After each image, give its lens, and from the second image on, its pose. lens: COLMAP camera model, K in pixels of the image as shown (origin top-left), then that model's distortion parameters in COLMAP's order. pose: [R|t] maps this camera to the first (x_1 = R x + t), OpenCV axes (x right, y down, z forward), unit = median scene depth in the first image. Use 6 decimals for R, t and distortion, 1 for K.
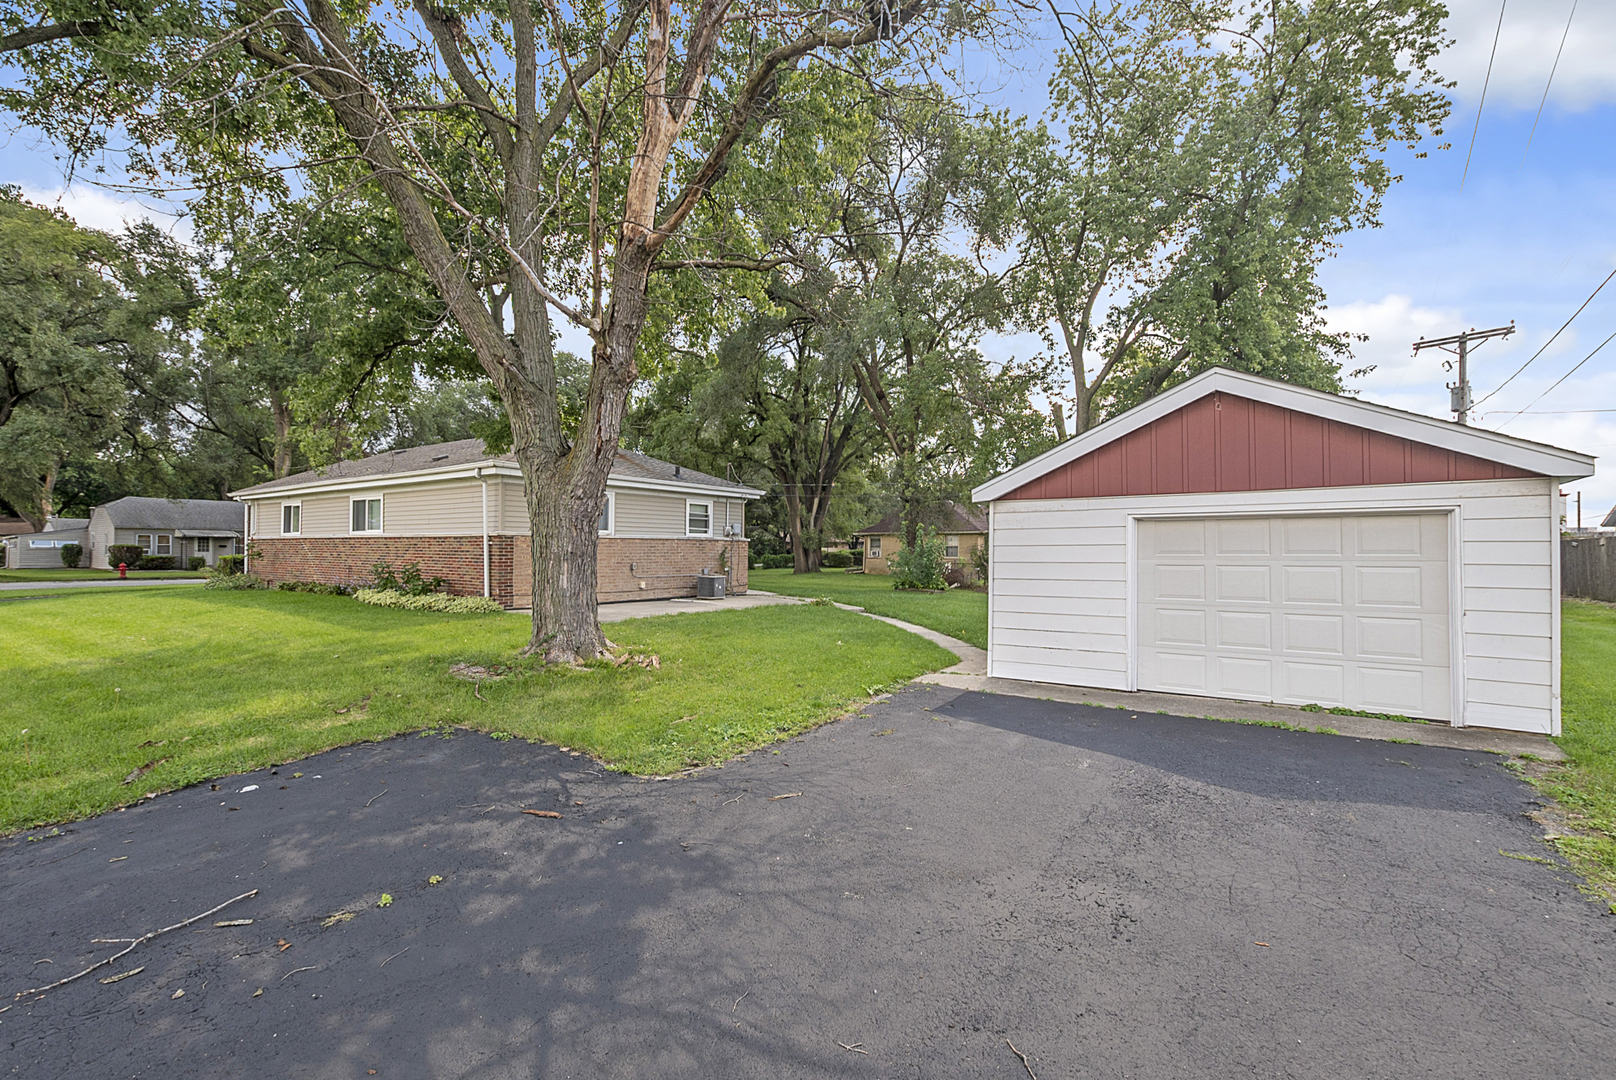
lens RADIAL K [[724.3, 0, 816.7], [0, 724.3, 549.3], [0, 0, 1]] dist [0.000809, 0.000010]
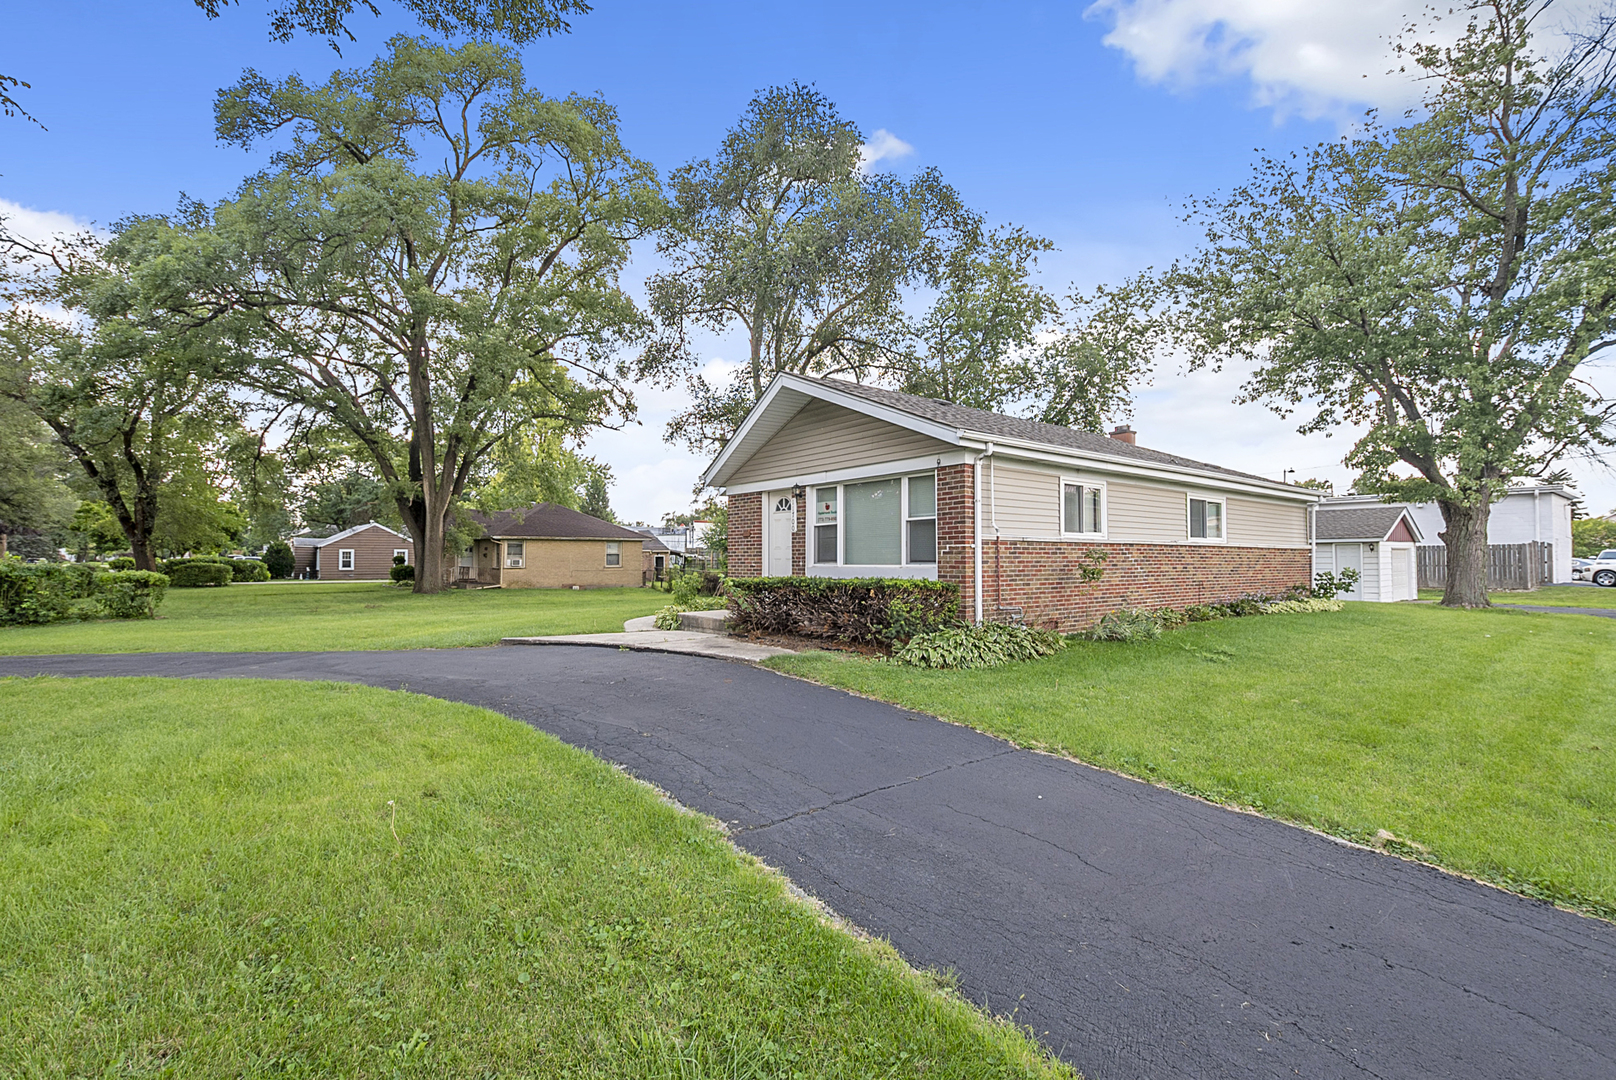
lens RADIAL K [[724.3, 0, 816.7], [0, 724.3, 549.3], [0, 0, 1]] dist [0.000809, 0.000010]
pose [[0.260224, 0.008631, 0.965510, -1.716383], [-0.000212, 0.999961, -0.008882, -0.005648], [-0.965548, 0.002106, 0.260215, 1.354291]]
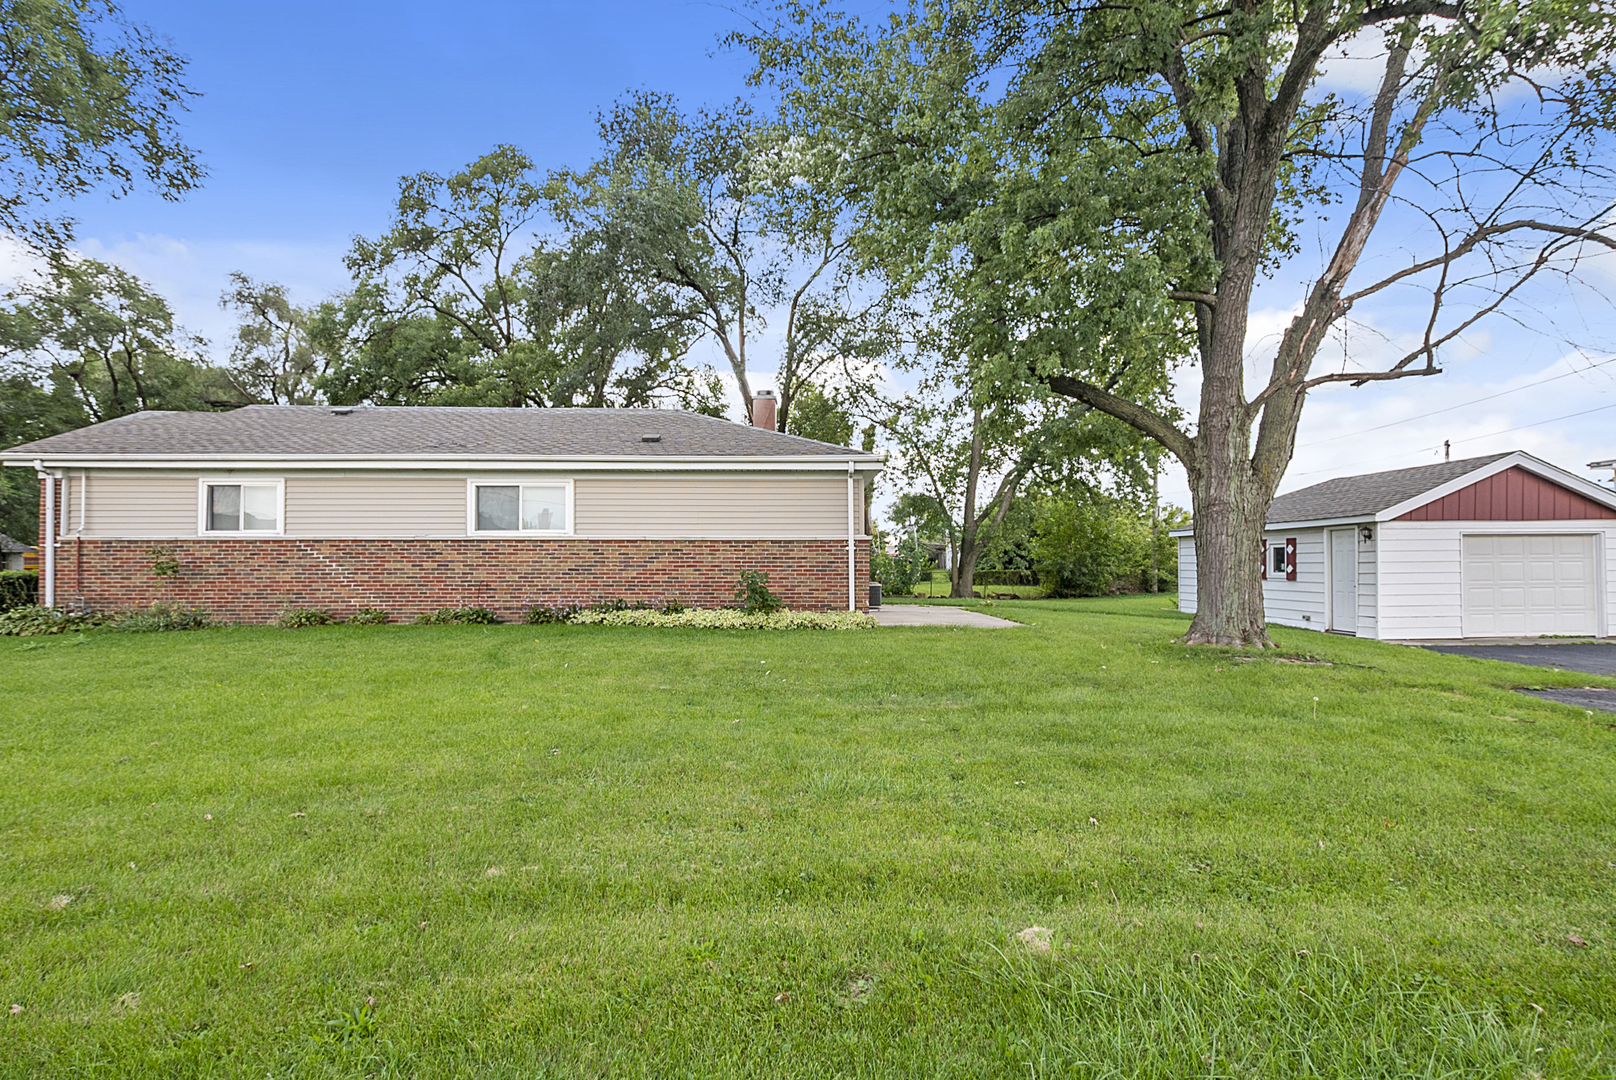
lens RADIAL K [[724.3, 0, 816.7], [0, 724.3, 549.3], [0, 0, 1]] dist [0.000809, 0.000010]
pose [[0.793939, 0.005662, 0.607971, -0.912011], [0.004646, 0.999871, -0.015379, 0.005246], [-0.607980, 0.015035, 0.793810, 0.302704]]
